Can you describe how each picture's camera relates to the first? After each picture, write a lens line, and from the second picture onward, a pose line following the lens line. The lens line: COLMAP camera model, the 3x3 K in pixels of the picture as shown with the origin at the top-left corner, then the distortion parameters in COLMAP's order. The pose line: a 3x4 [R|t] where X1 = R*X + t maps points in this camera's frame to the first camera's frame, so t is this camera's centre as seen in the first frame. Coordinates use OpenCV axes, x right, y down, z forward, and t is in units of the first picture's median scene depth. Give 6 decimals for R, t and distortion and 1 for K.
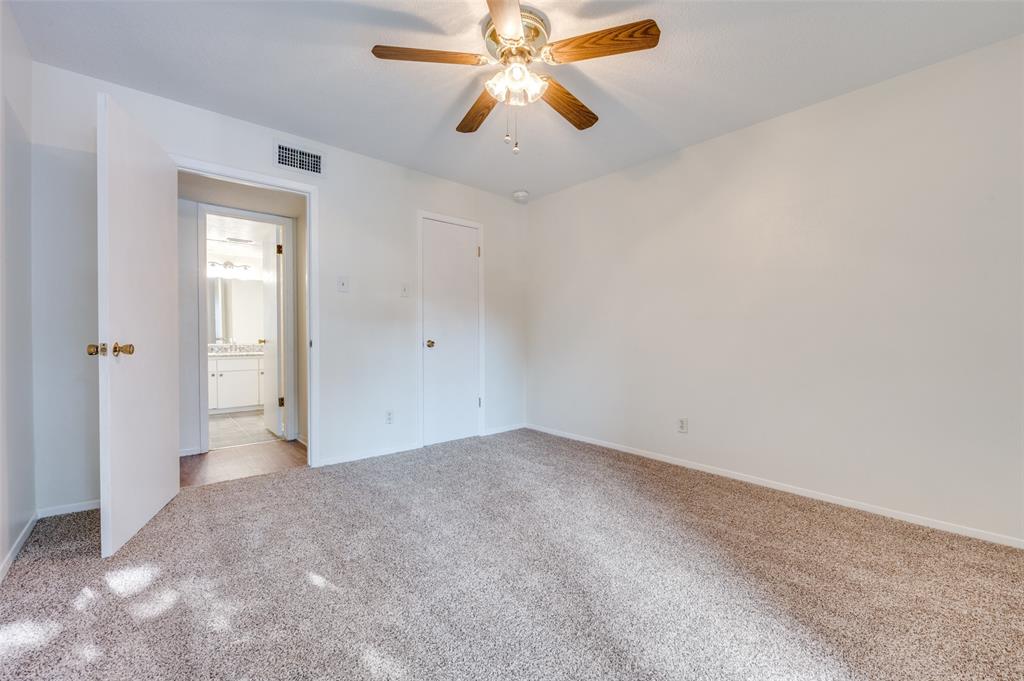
lens RADIAL K [[413.8, 0, 514.3], [0, 413.8, 343.4], [0, 0, 1]] dist [0.003452, 0.000237]
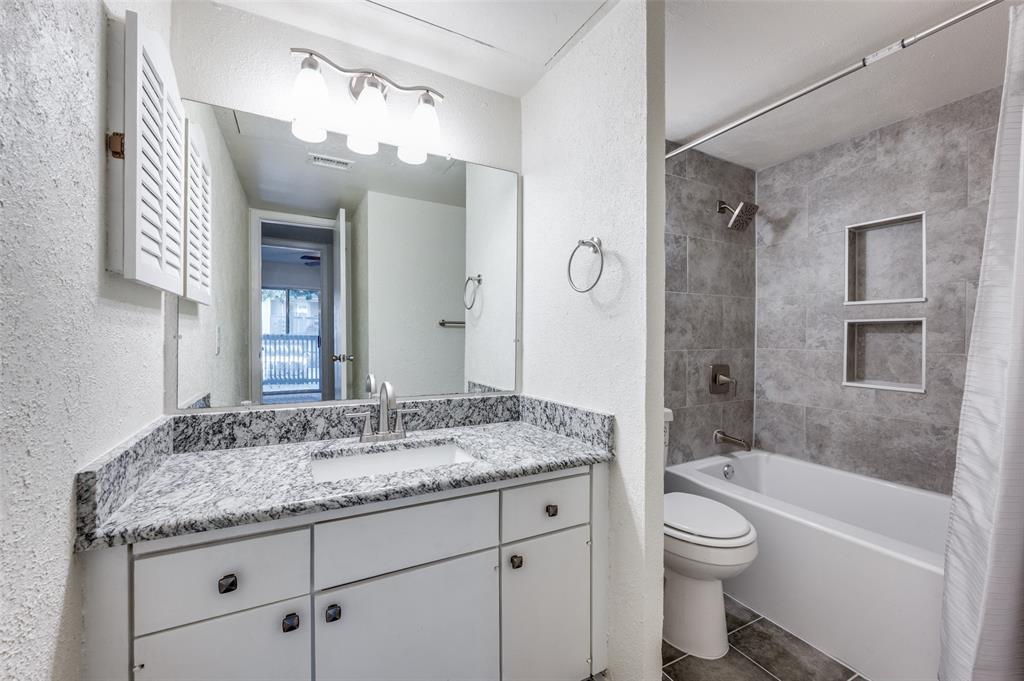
lens RADIAL K [[413.8, 0, 512.2], [0, 413.8, 338.4], [0, 0, 1]] dist [0.003452, 0.000237]
pose [[0.972576, -0.000965, -0.232584, -0.561335], [-0.003815, 0.999791, -0.020098, -0.031532], [0.232555, 0.020434, 0.972369, 0.800378]]
